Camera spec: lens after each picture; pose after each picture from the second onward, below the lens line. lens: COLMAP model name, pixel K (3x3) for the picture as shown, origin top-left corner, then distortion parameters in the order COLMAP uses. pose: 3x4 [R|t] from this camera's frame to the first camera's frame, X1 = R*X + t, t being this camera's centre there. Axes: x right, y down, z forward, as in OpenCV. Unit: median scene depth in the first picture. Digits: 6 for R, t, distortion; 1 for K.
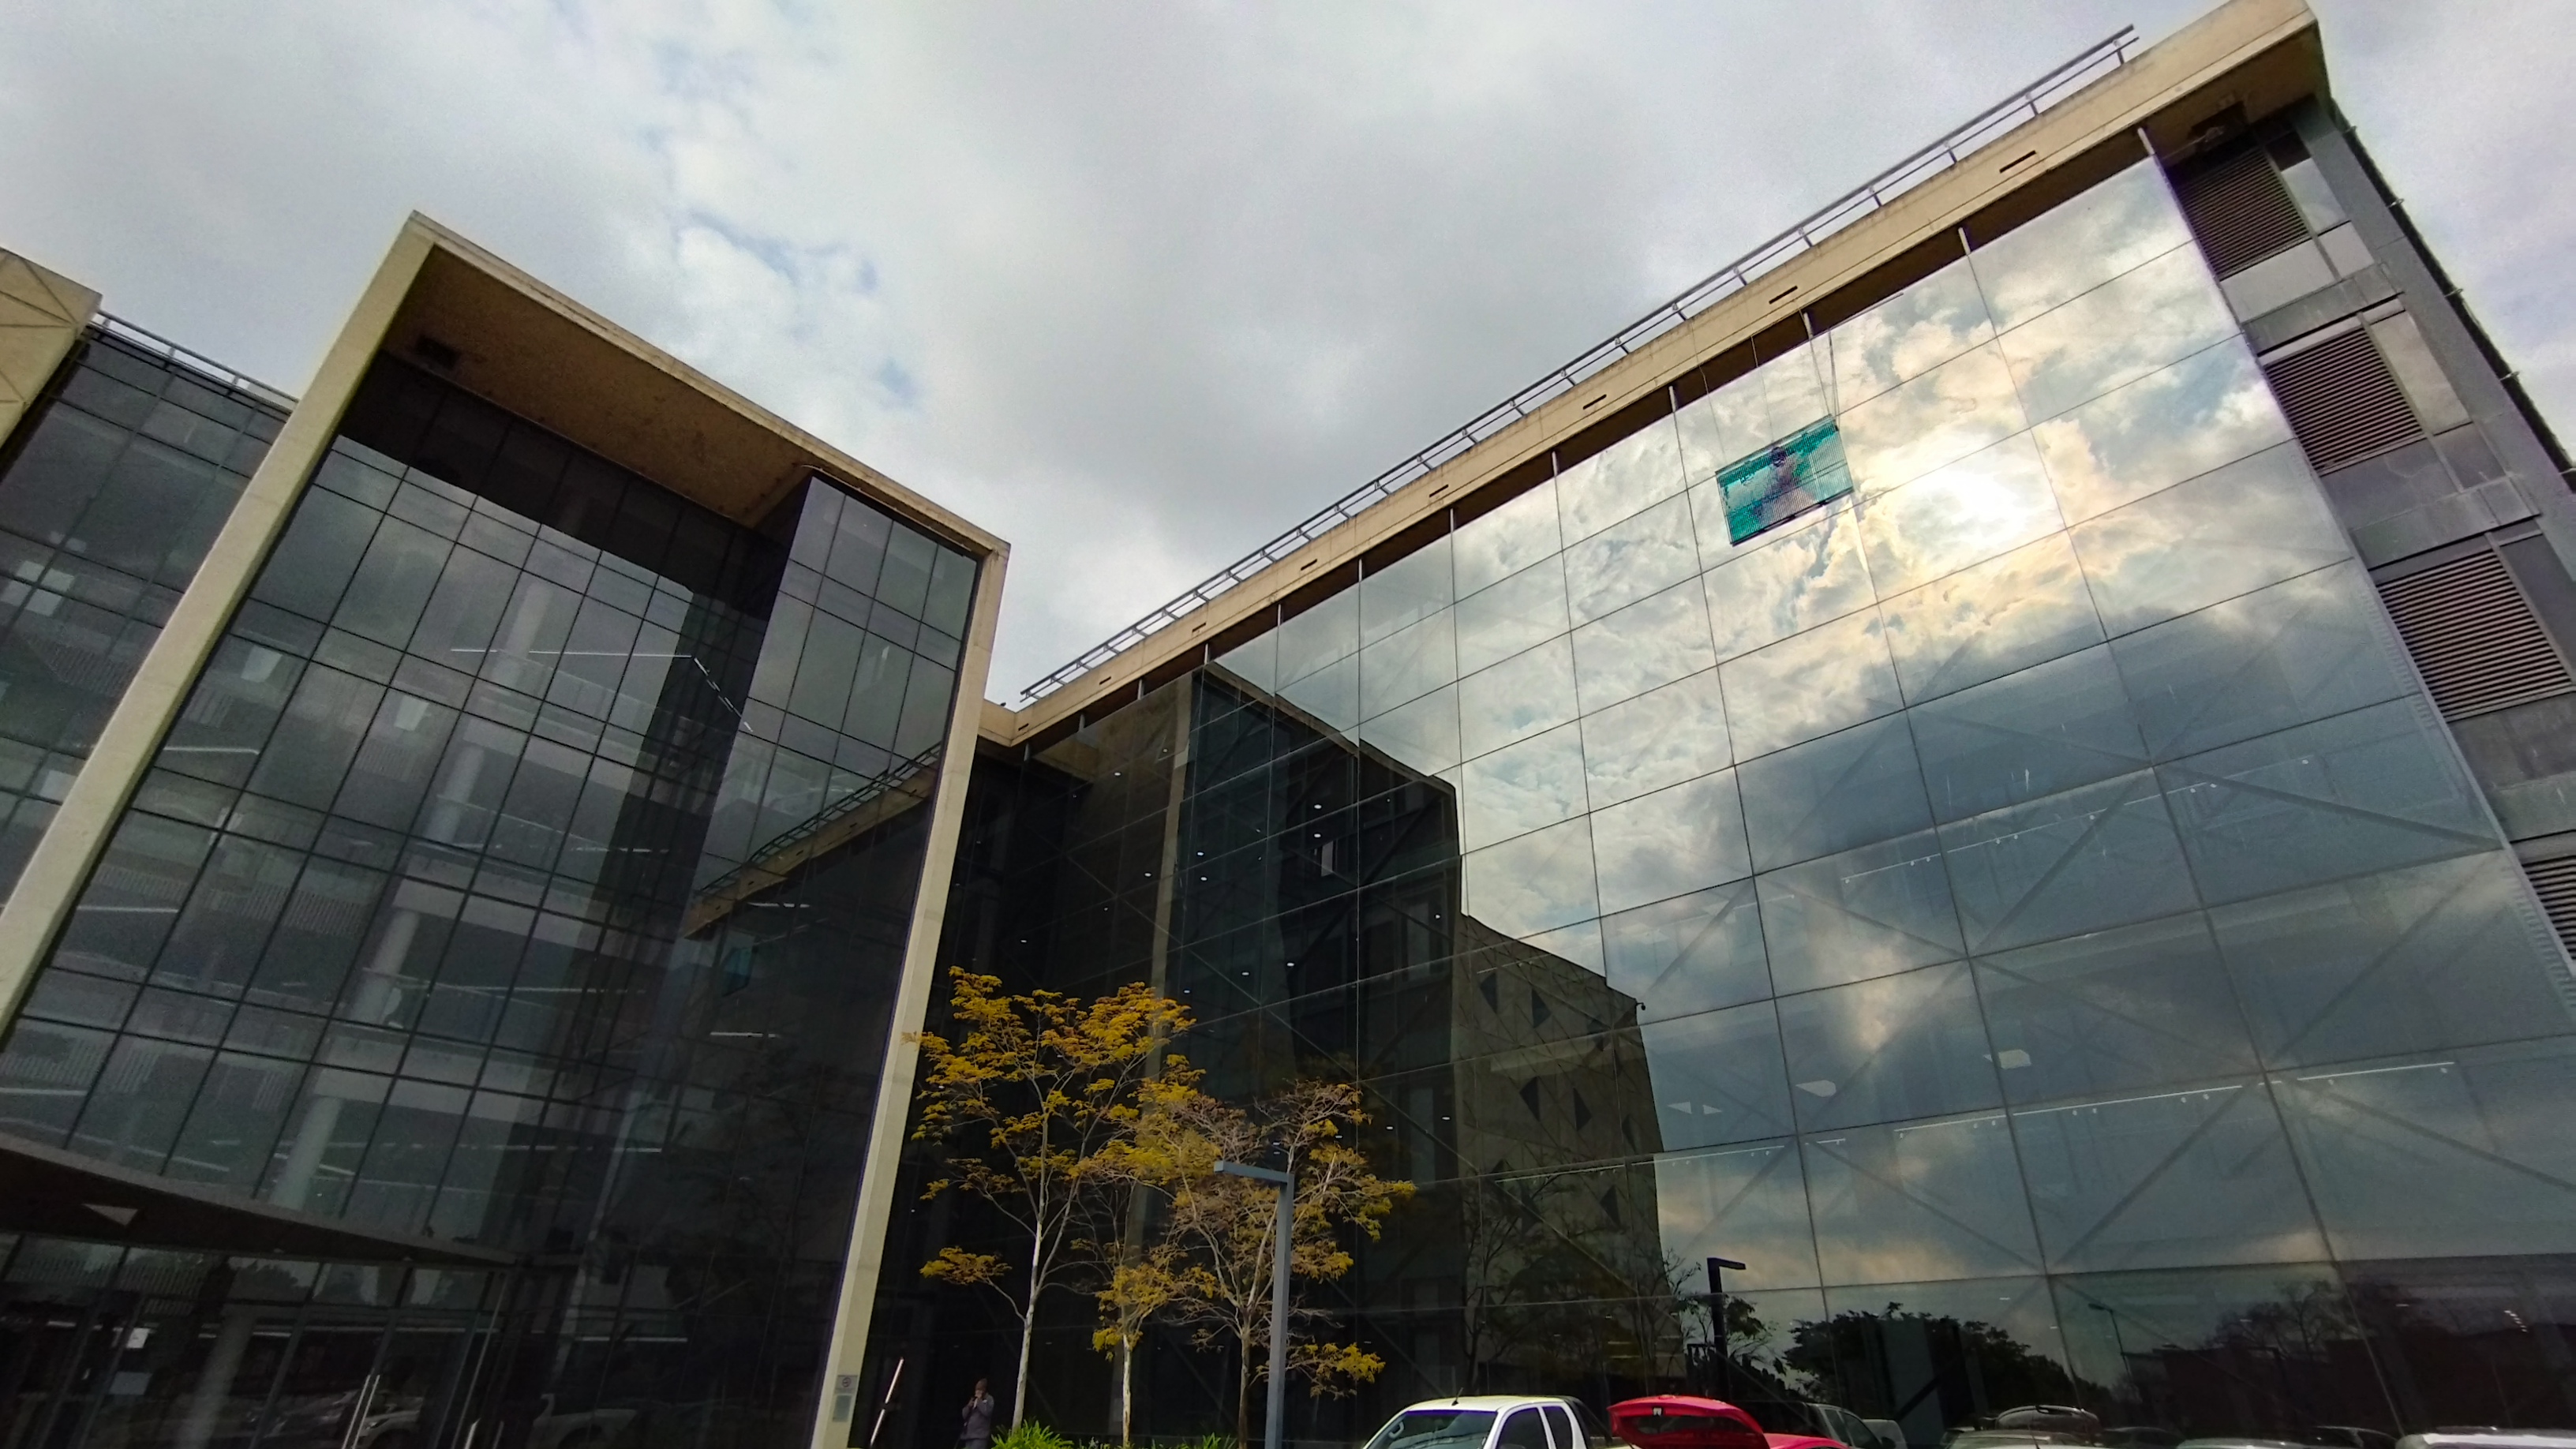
lens RADIAL K [[1184.9, 0, 1337.3], [0, 1184.9, 749.4], [0, 0, 1]] dist [0.000705, -0.000818]
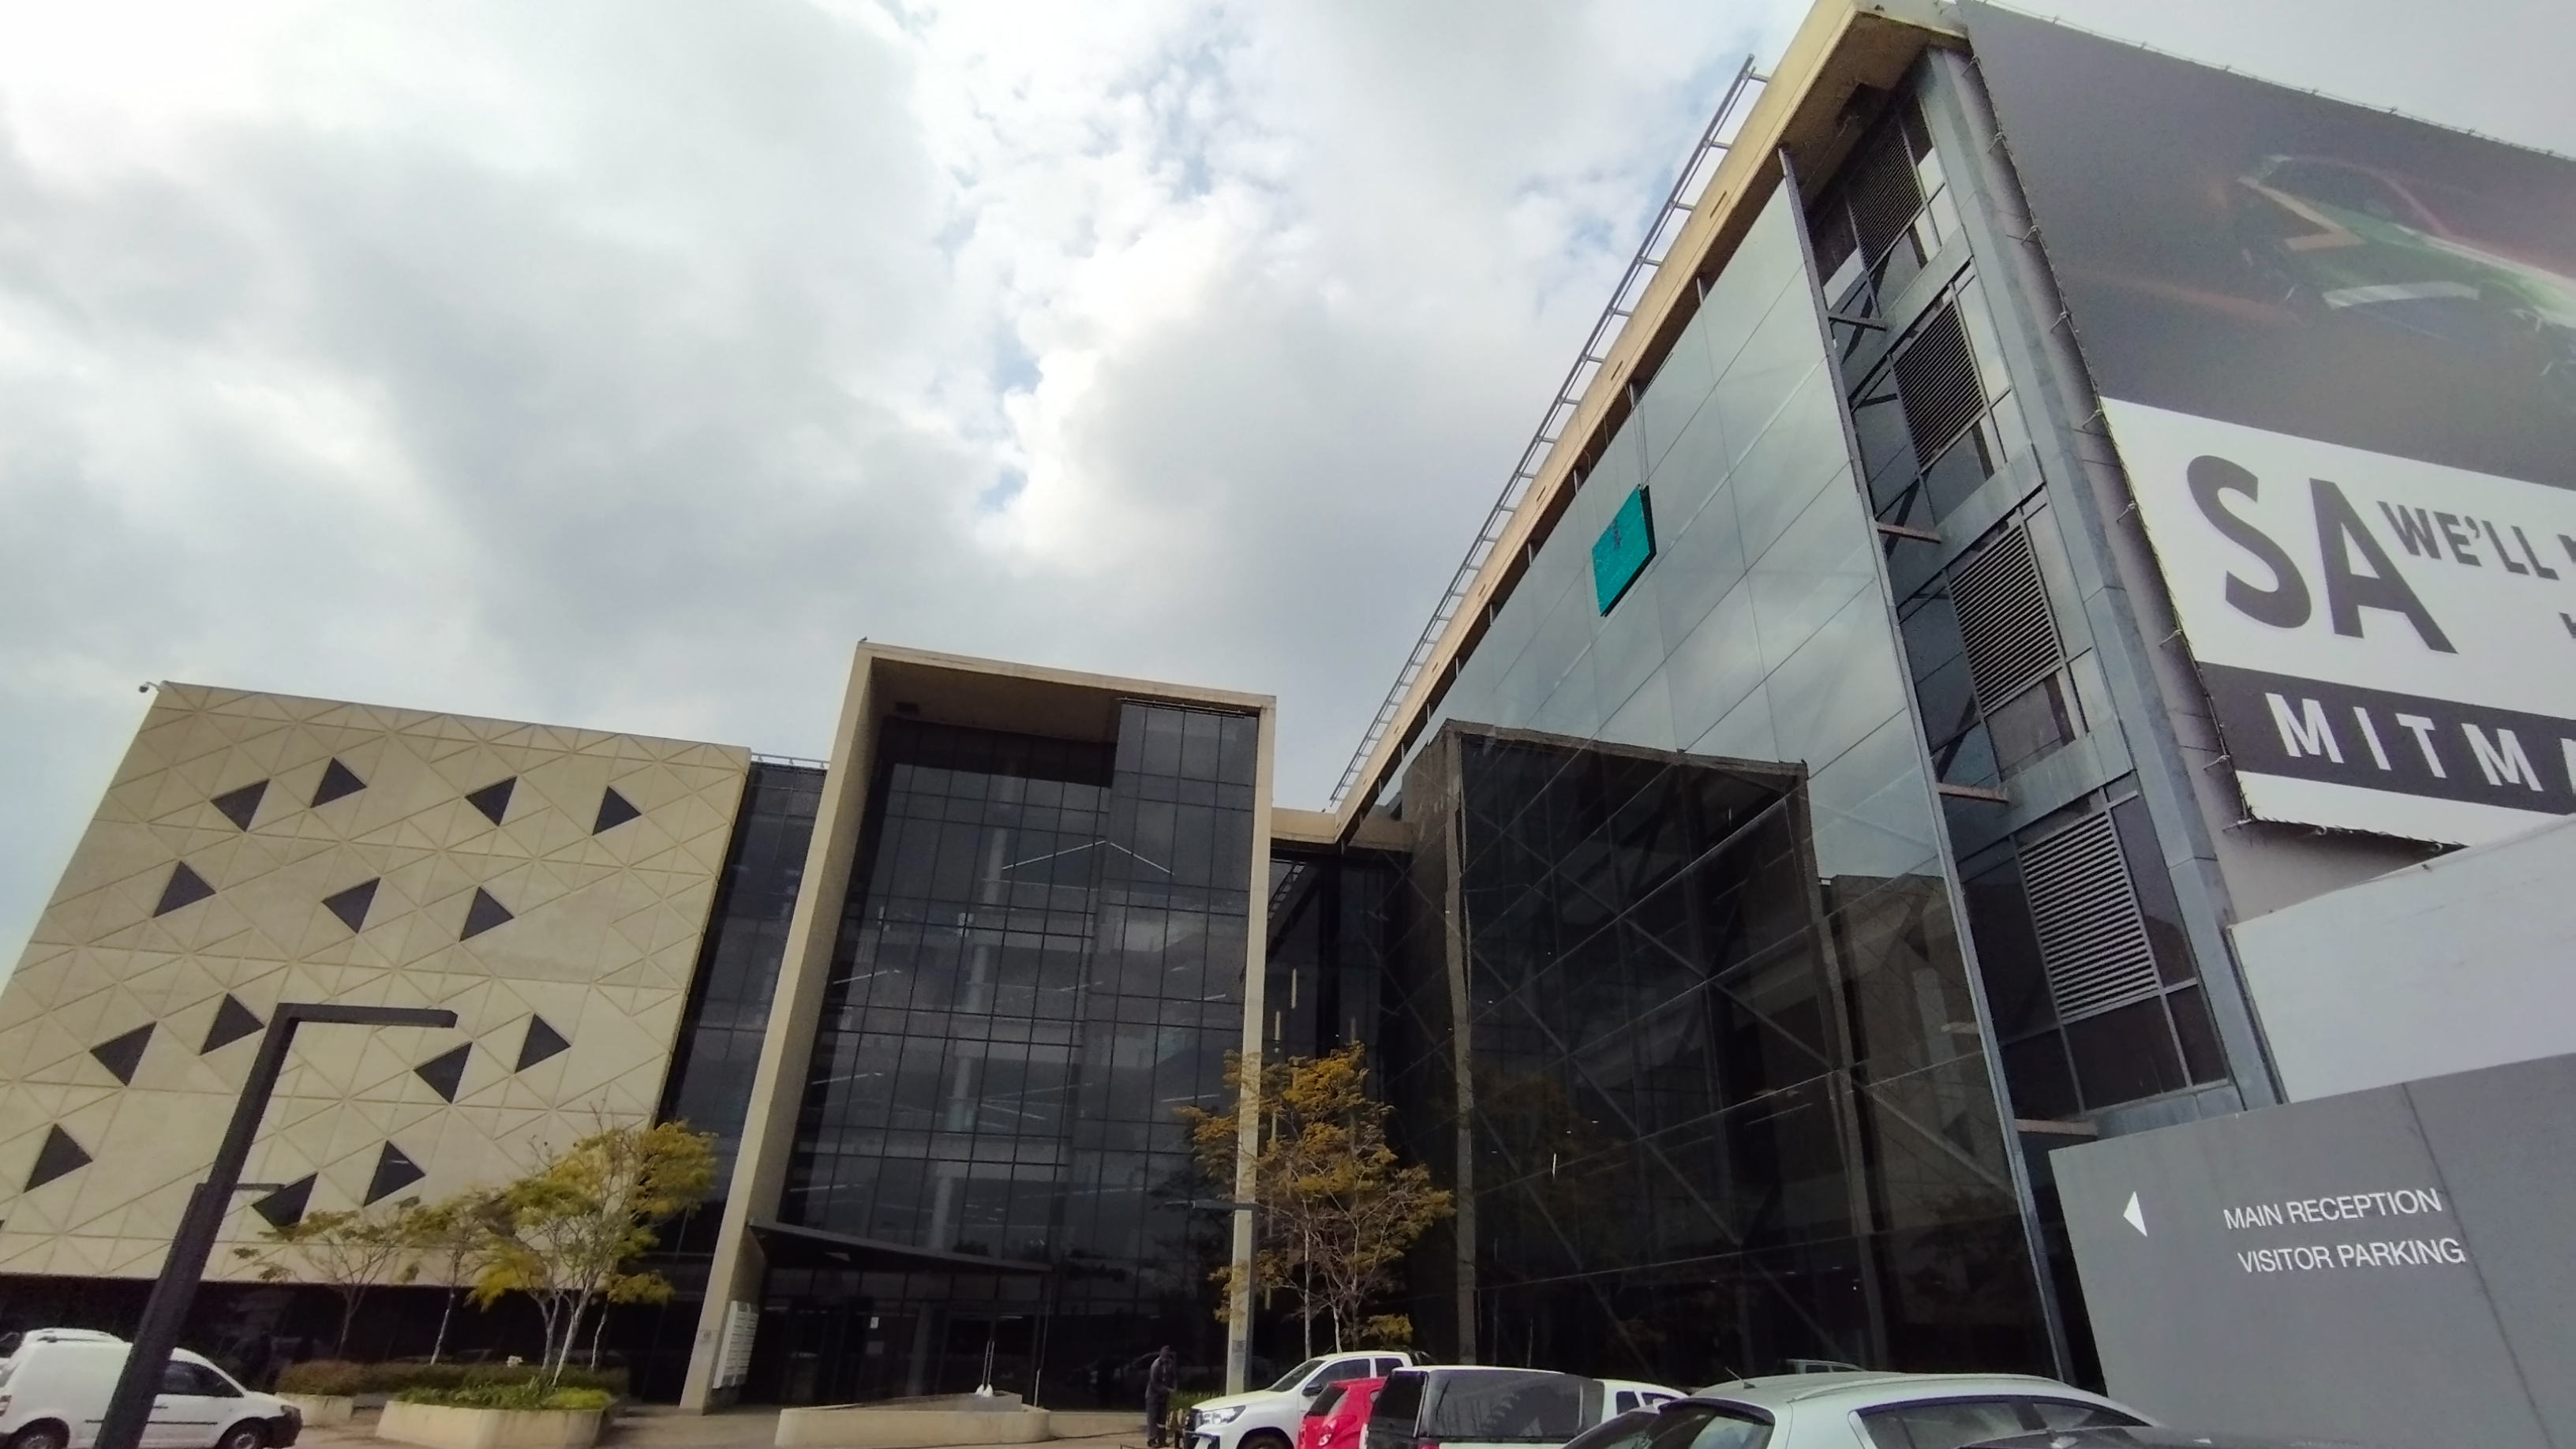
lens RADIAL K [[1205.5, 0, 1345.7], [0, 1205.5, 747.1], [0, 0, 1]] dist [0.004543, -0.001345]
pose [[0.824353, -0.252655, -0.506564, 0.589563], [0.266628, 0.962689, -0.046257, -0.056362], [0.499350, -0.096932, 0.860961, -0.113737]]
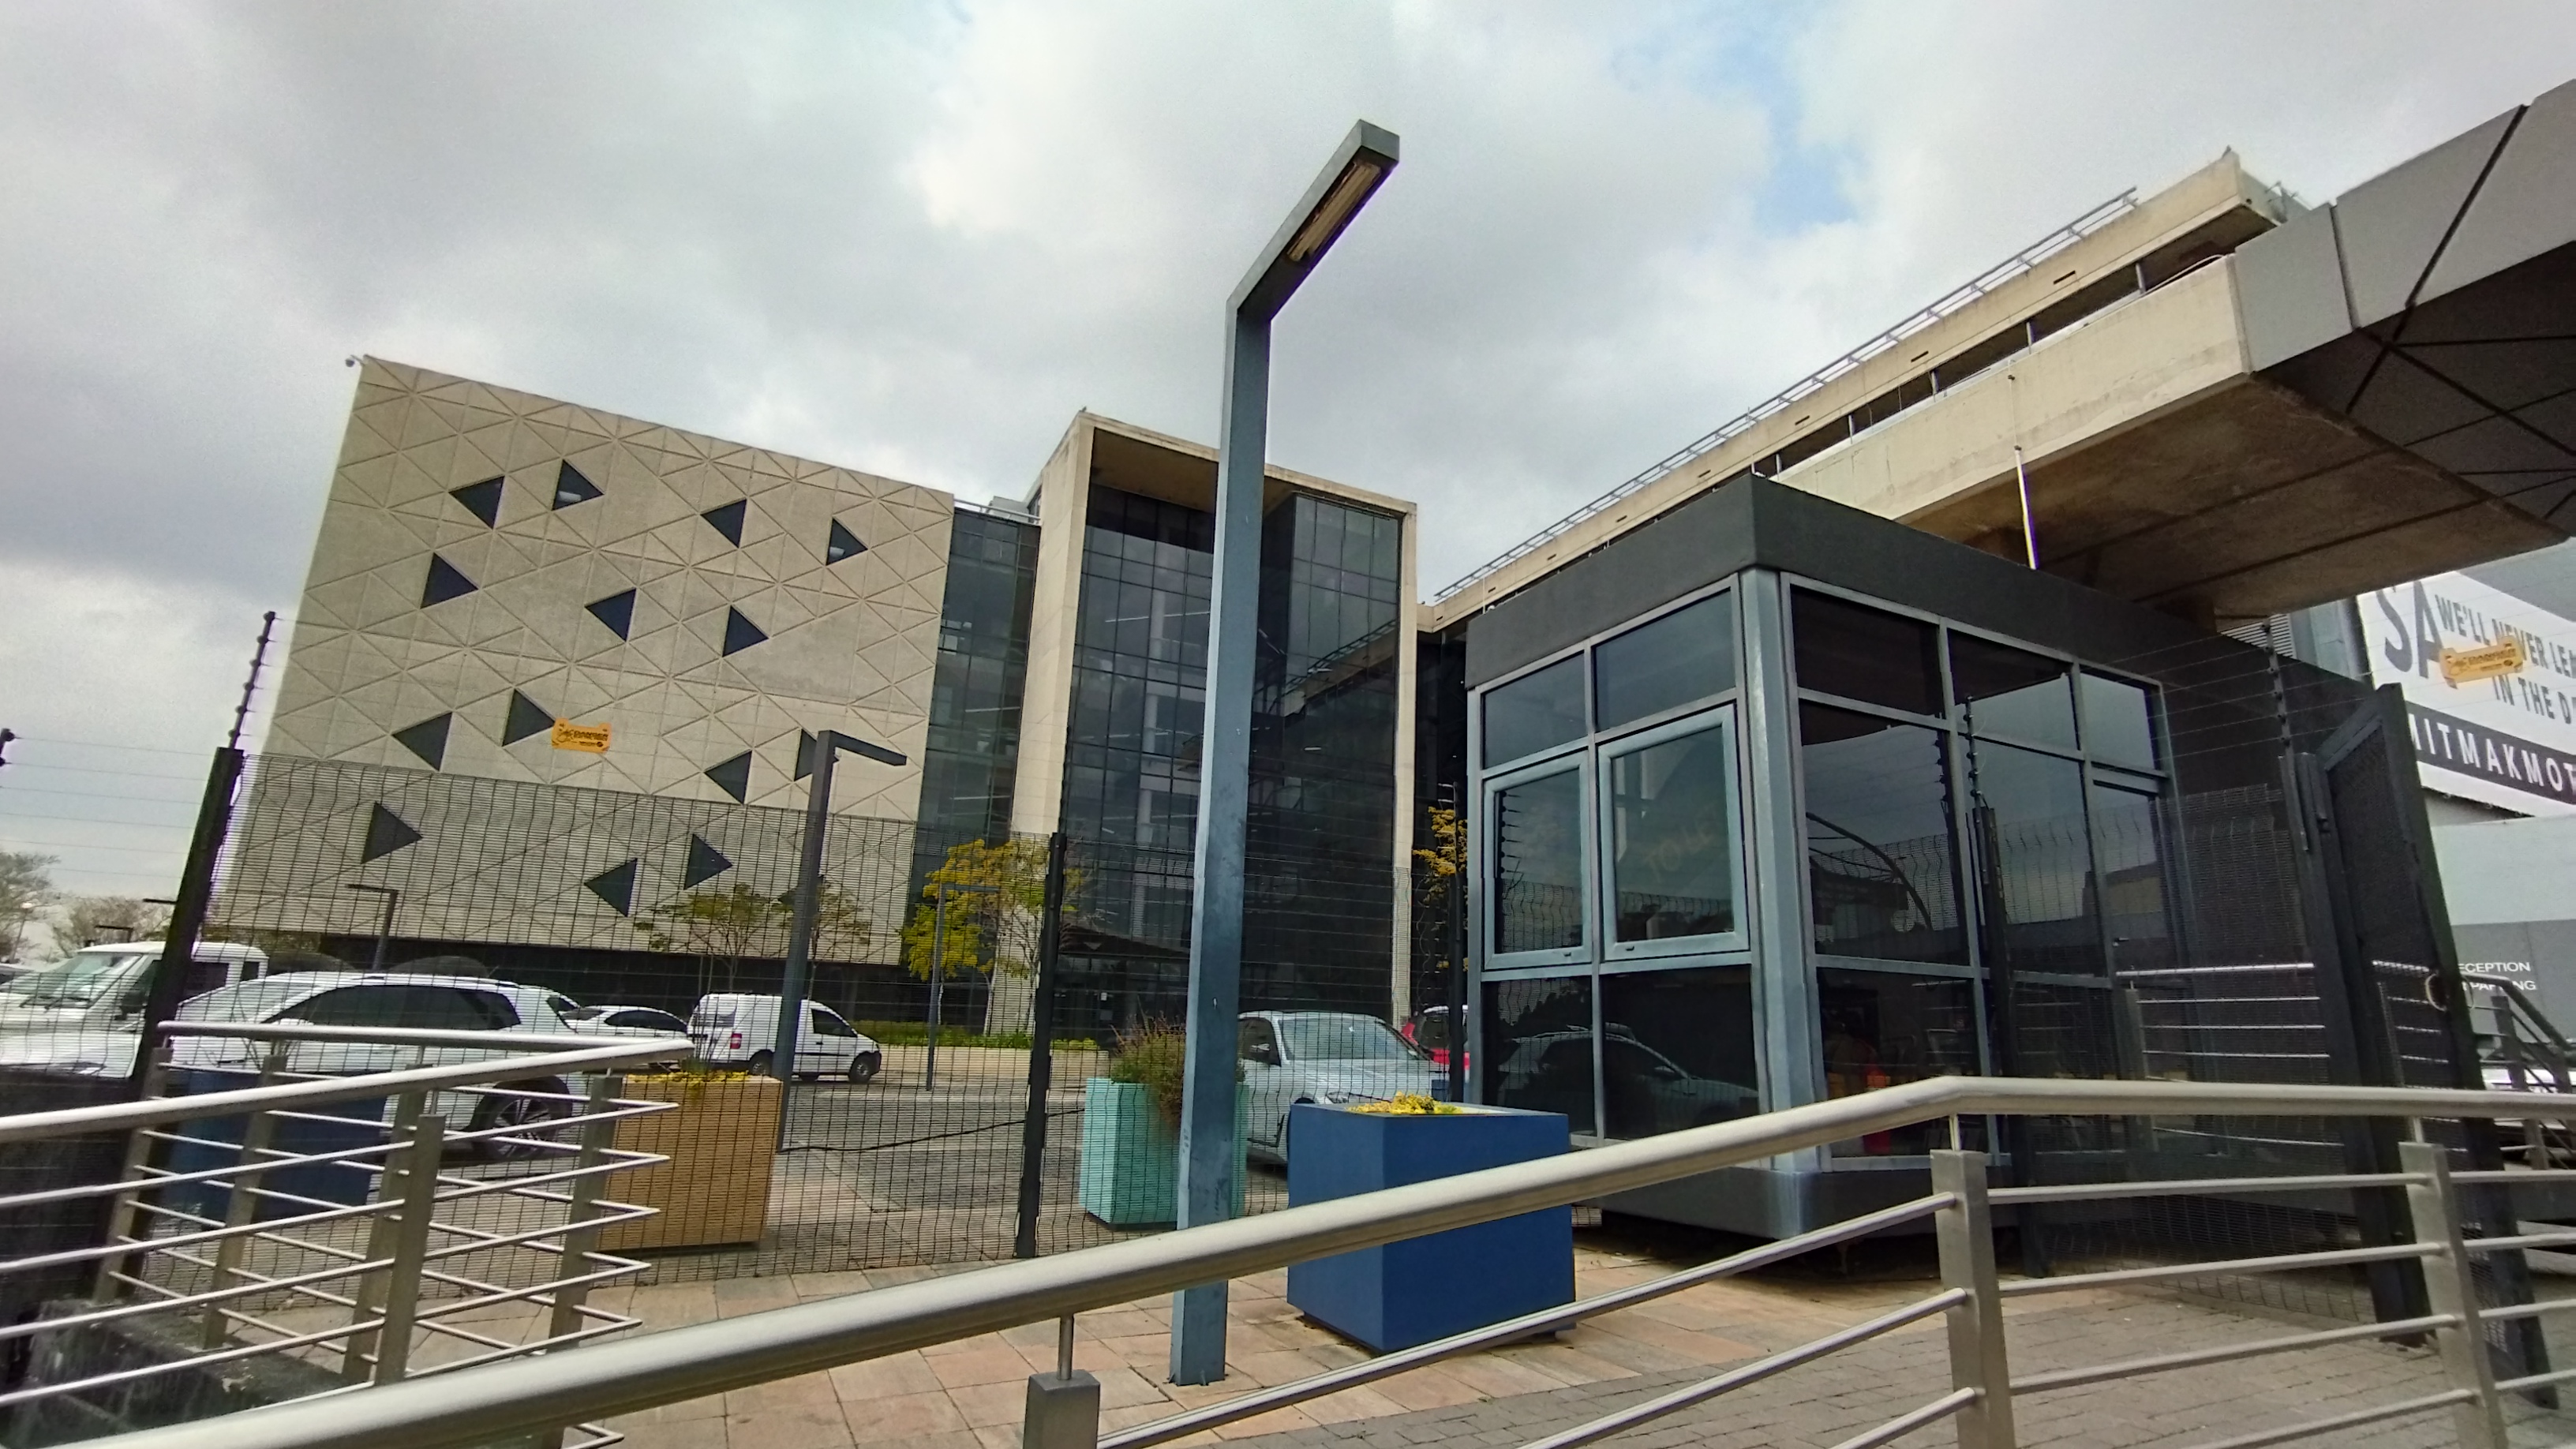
lens RADIAL K [[1205.5, 0, 1345.7], [0, 1205.5, 747.1], [0, 0, 1]] dist [0.004543, -0.001345]
pose [[0.944873, -0.061525, -0.321604, 0.140005], [0.139684, 0.964070, 0.225959, -0.323779], [0.296147, -0.258426, 0.919518, -0.667594]]
